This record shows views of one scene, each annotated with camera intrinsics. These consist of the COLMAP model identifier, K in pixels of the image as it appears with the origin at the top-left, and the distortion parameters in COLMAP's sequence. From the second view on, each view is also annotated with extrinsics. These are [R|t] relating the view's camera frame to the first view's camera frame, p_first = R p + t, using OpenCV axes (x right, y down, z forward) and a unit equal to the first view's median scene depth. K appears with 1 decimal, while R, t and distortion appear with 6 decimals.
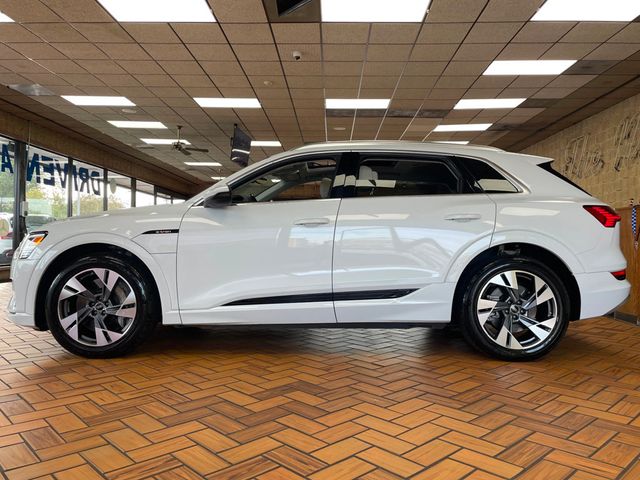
lens RADIAL K [[501.6, 0, 318.6], [0, 501.6, 237.0], [0, 0, 1]] dist [0.042049, -0.015221]
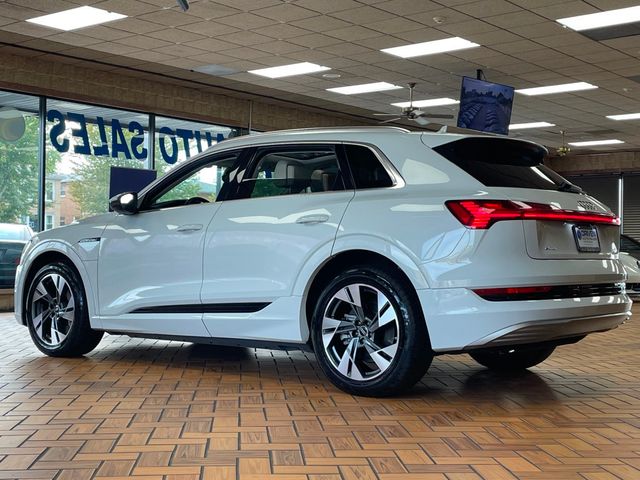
lens RADIAL K [[897.0, 0, 320.0], [0, 897.0, 240.3], [0, 0, 1]] dist [0.035399, 0.000000]
pose [[0.787741, -0.009085, -0.615939, 1.217468], [0.008322, 0.999957, -0.004107, 0.001926], [0.615950, -0.001890, 0.787783, -0.175534]]
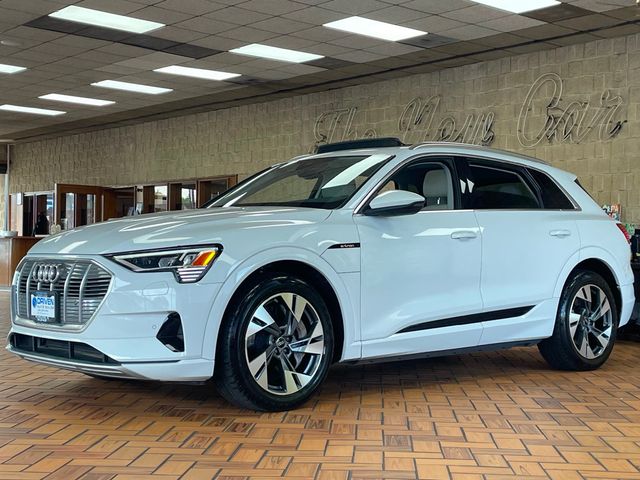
lens RADIAL K [[982.3, 0, 320.0], [0, 982.3, 241.6], [0, 0, 1]] dist [0.044036, 0.000000]
pose [[0.730467, 0.008076, 0.682900, -1.422054], [-0.016263, 0.999852, 0.005572, -0.025497], [-0.682754, -0.015176, 0.730491, -0.122678]]
